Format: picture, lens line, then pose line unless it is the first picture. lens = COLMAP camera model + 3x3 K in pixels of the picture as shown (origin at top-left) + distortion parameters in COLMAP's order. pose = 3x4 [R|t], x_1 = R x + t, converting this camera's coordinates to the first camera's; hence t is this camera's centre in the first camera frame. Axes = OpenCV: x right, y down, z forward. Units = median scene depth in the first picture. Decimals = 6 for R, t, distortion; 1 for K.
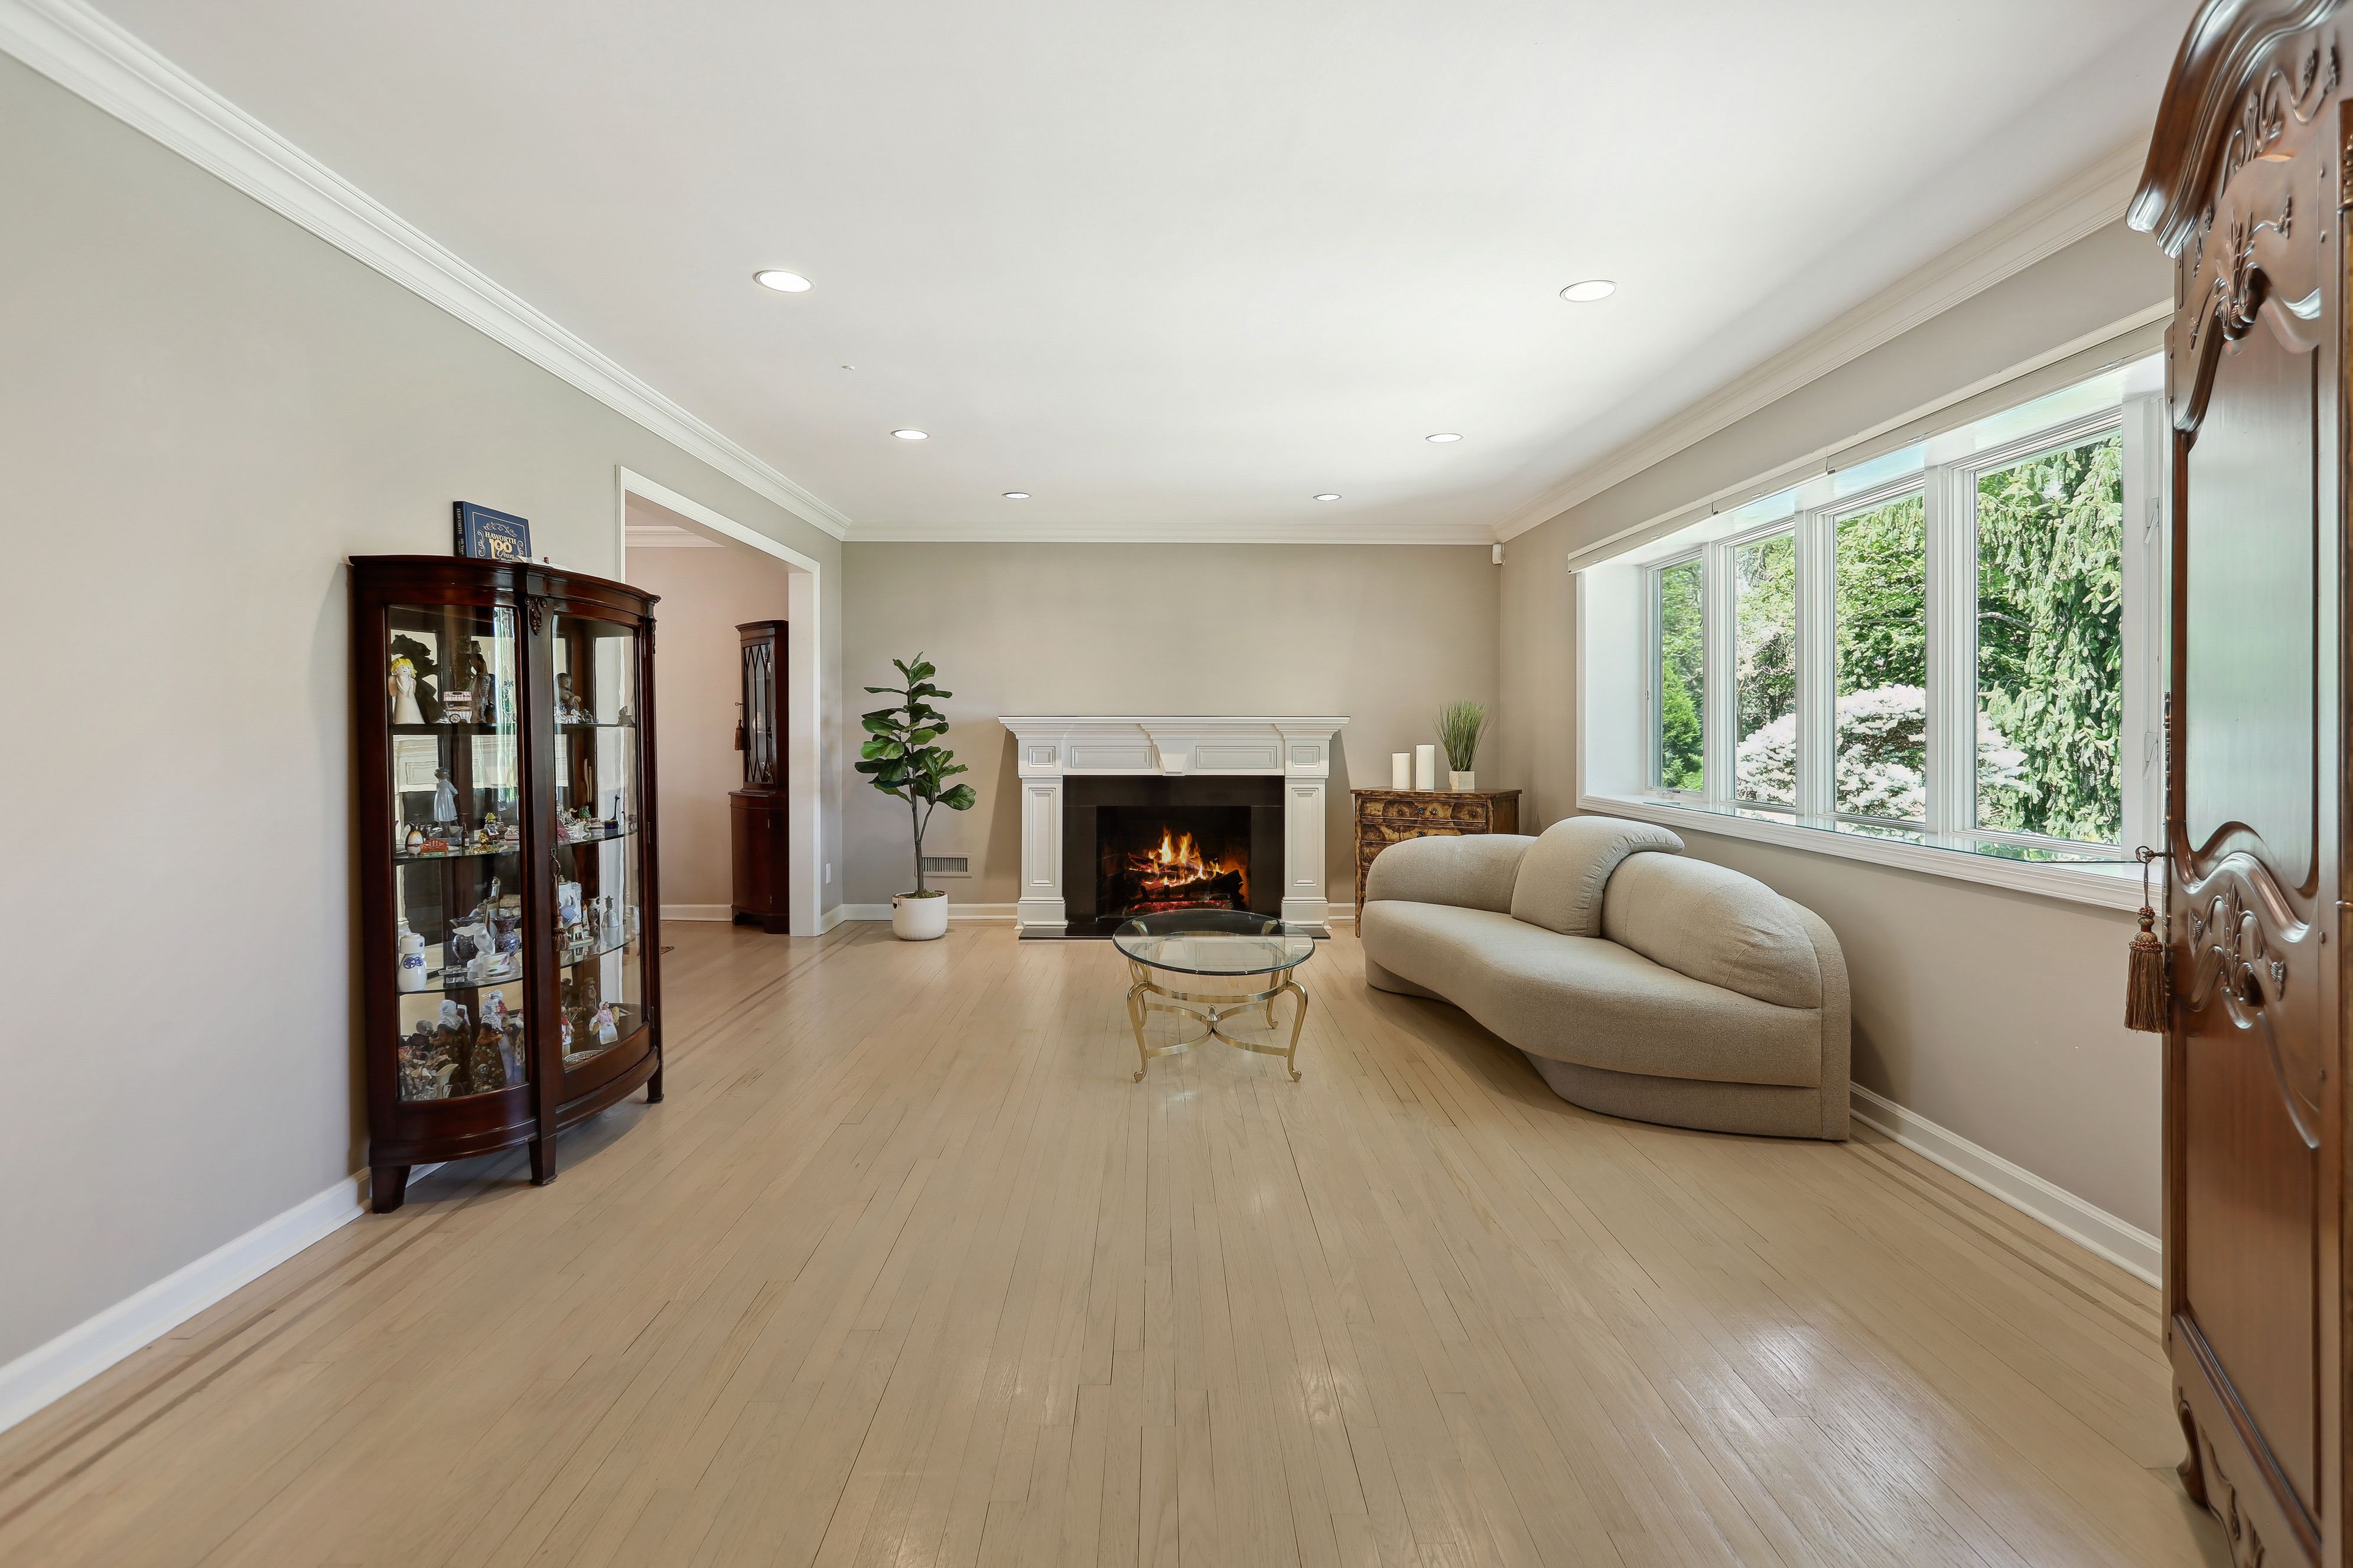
lens RADIAL K [[1128.6, 0, 1183.1], [0, 1128.6, 734.9], [0, 0, 1]] dist [0.000143, -0.000564]
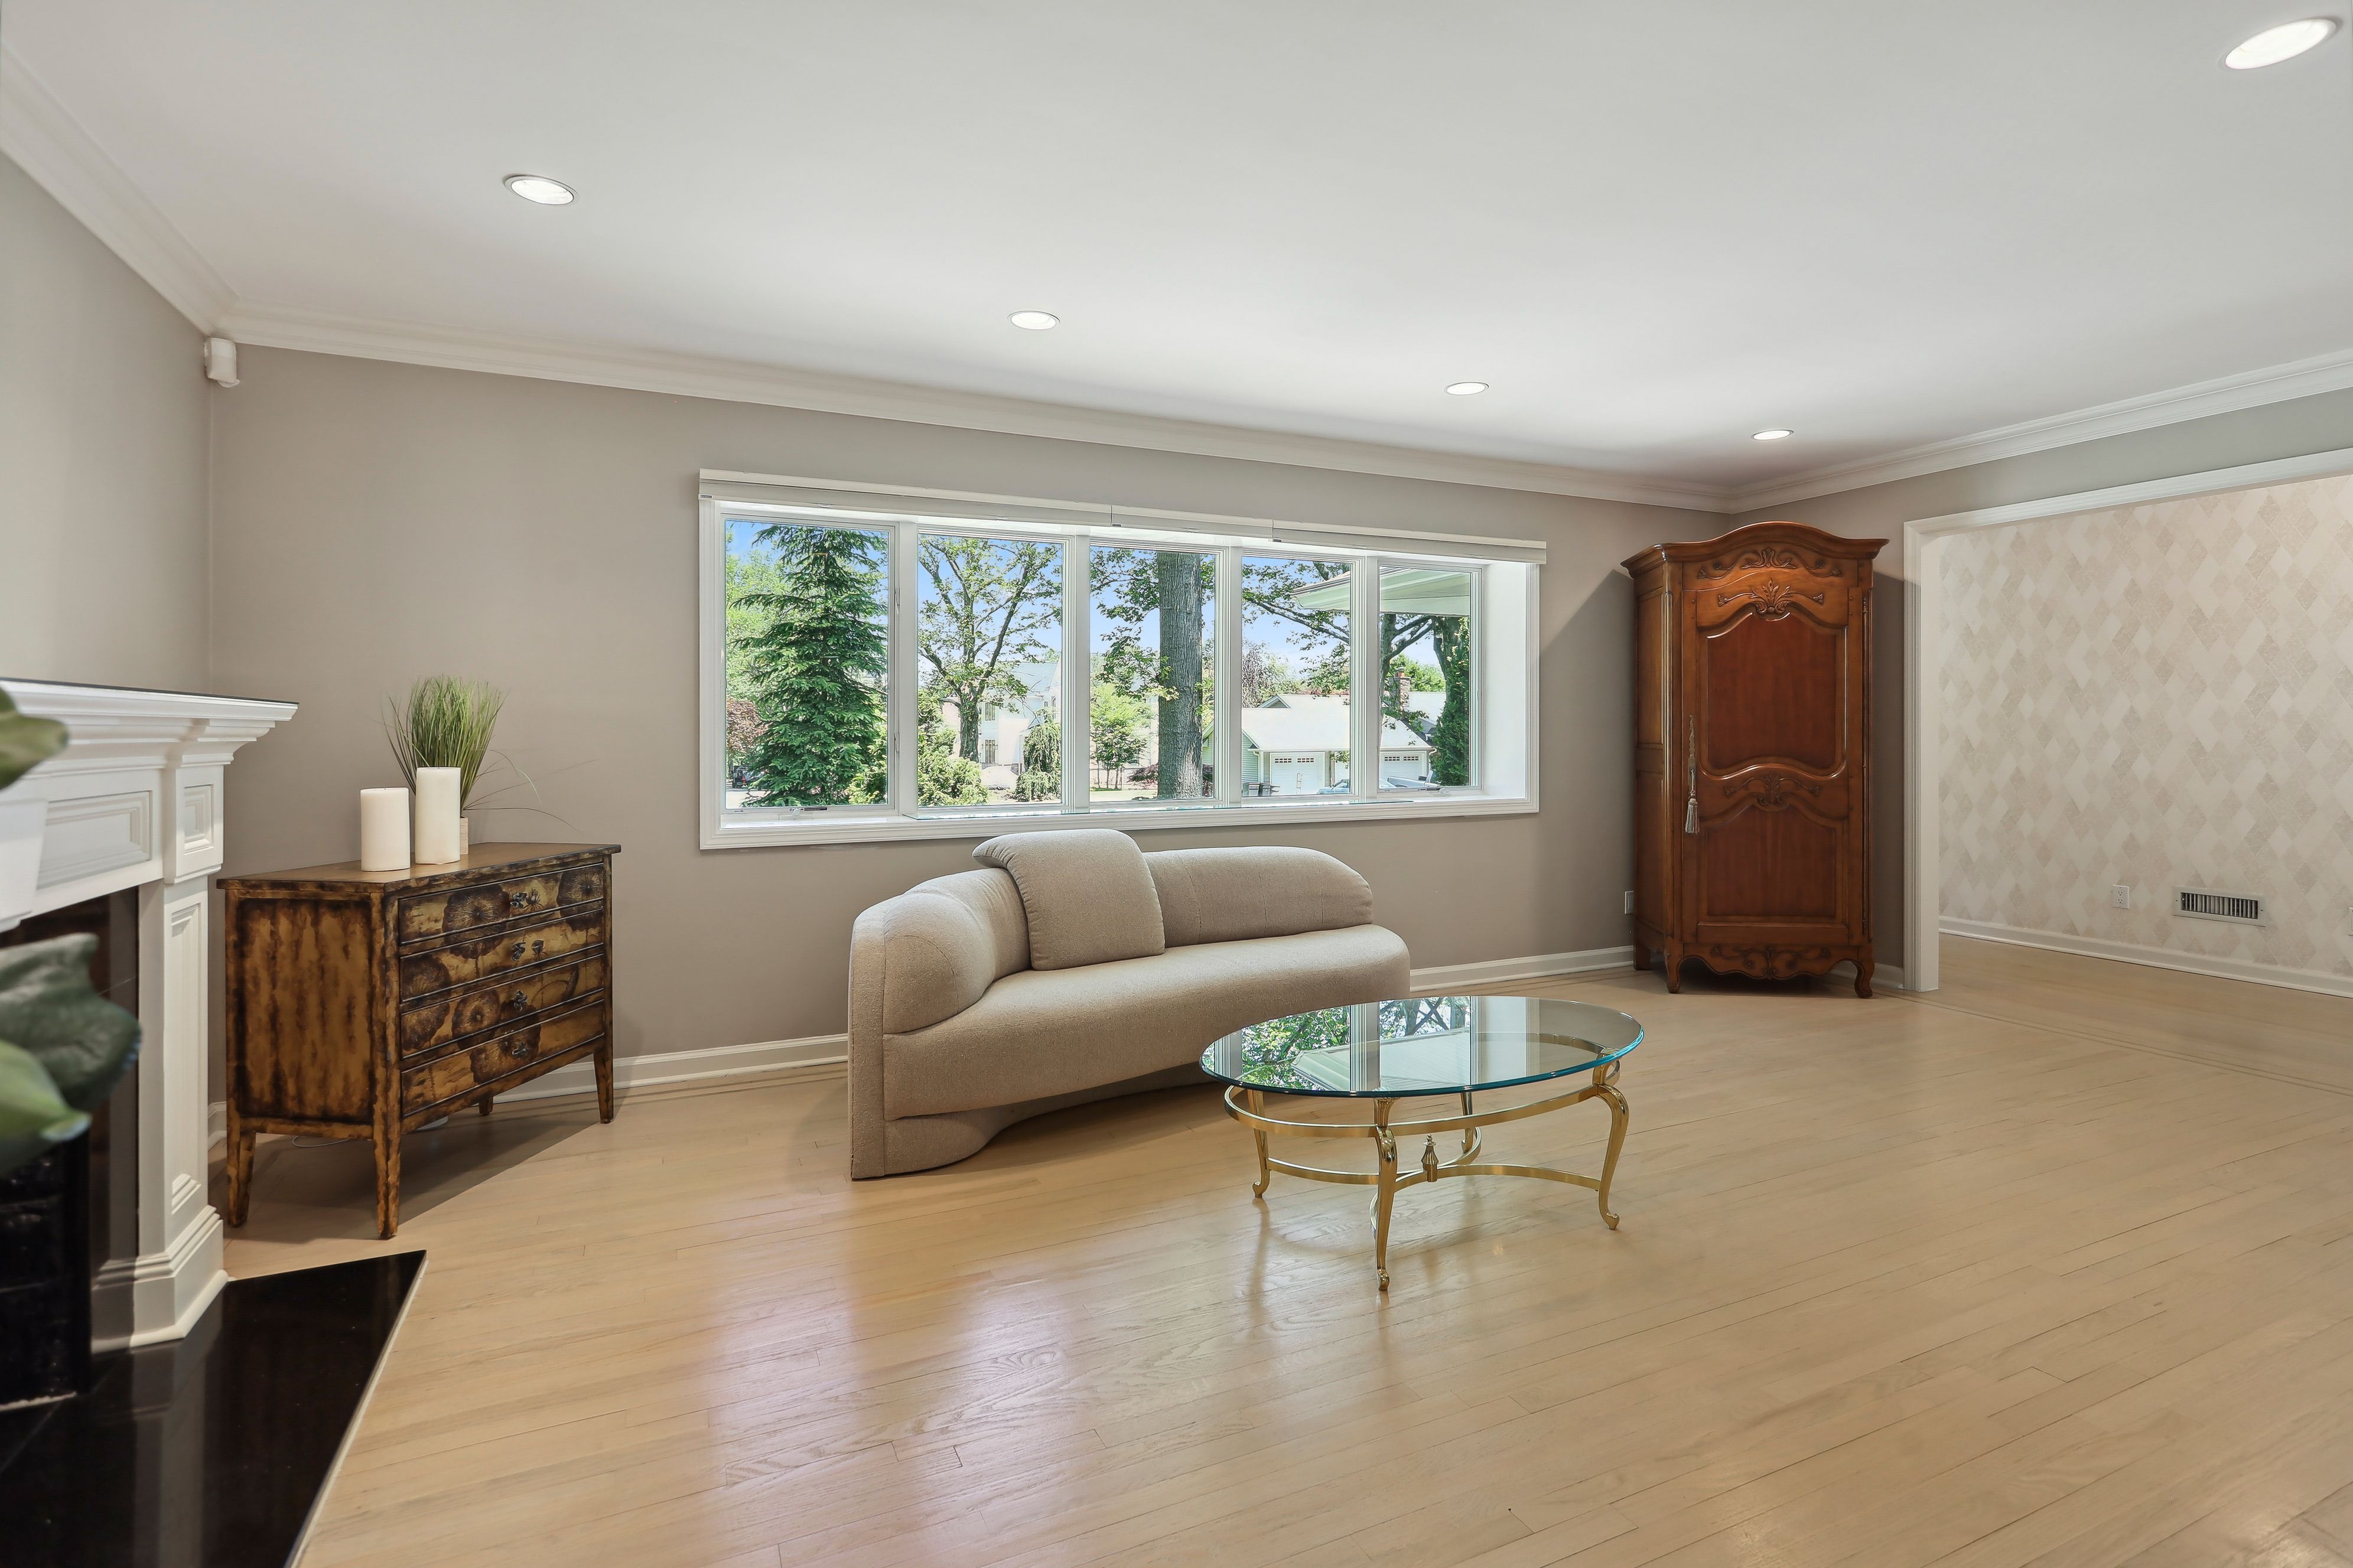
lens RADIAL K [[1128.6, 0, 1192.6], [0, 1128.6, 732.4], [0, 0, 1]] dist [0.000143, -0.000564]
pose [[-0.400251, -0.003465, 0.916399, -0.343156], [0.007667, 0.999945, 0.007130, -0.006531], [-0.916373, 0.009879, -0.400203, 0.897690]]
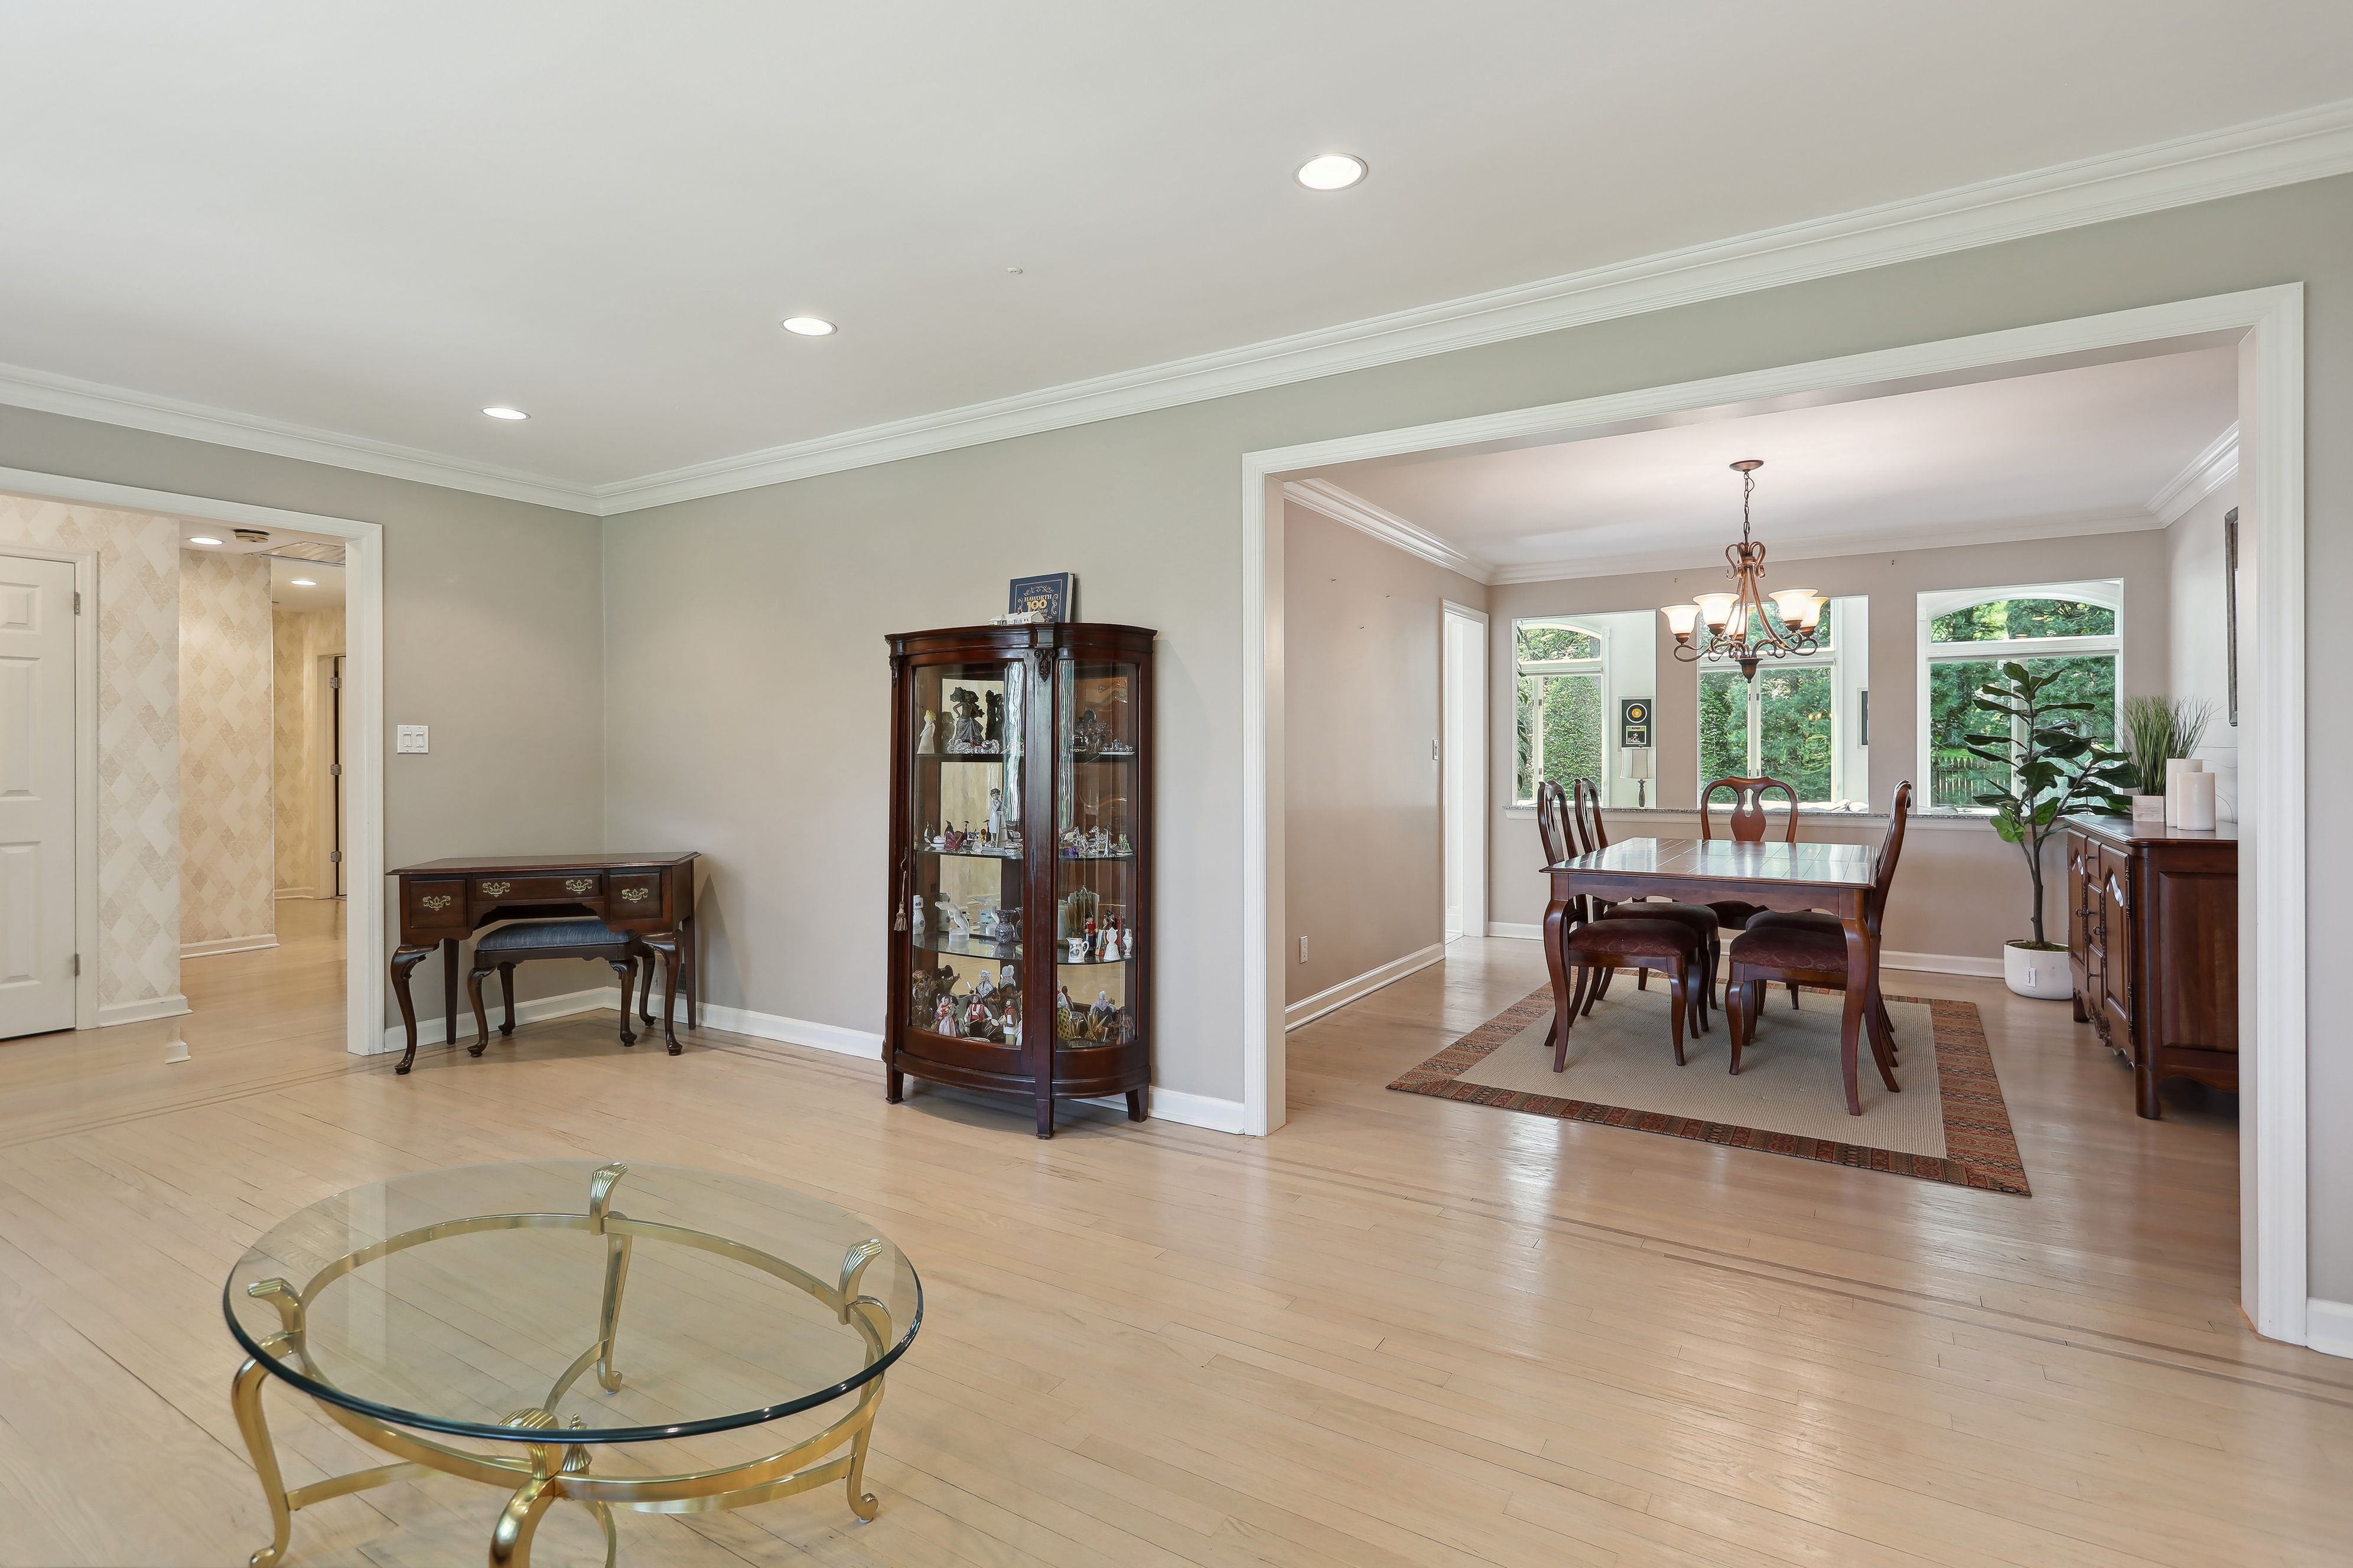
lens RADIAL K [[1128.6, 0, 1170.5], [0, 1128.6, 760.5], [0, 0, 1]] dist [0.000143, -0.000564]
pose [[-0.549548, 0.001522, -0.835461, 0.159248], [-0.003275, 0.999987, 0.003976, -0.003403], [0.835456, 0.004921, -0.549536, 0.904876]]
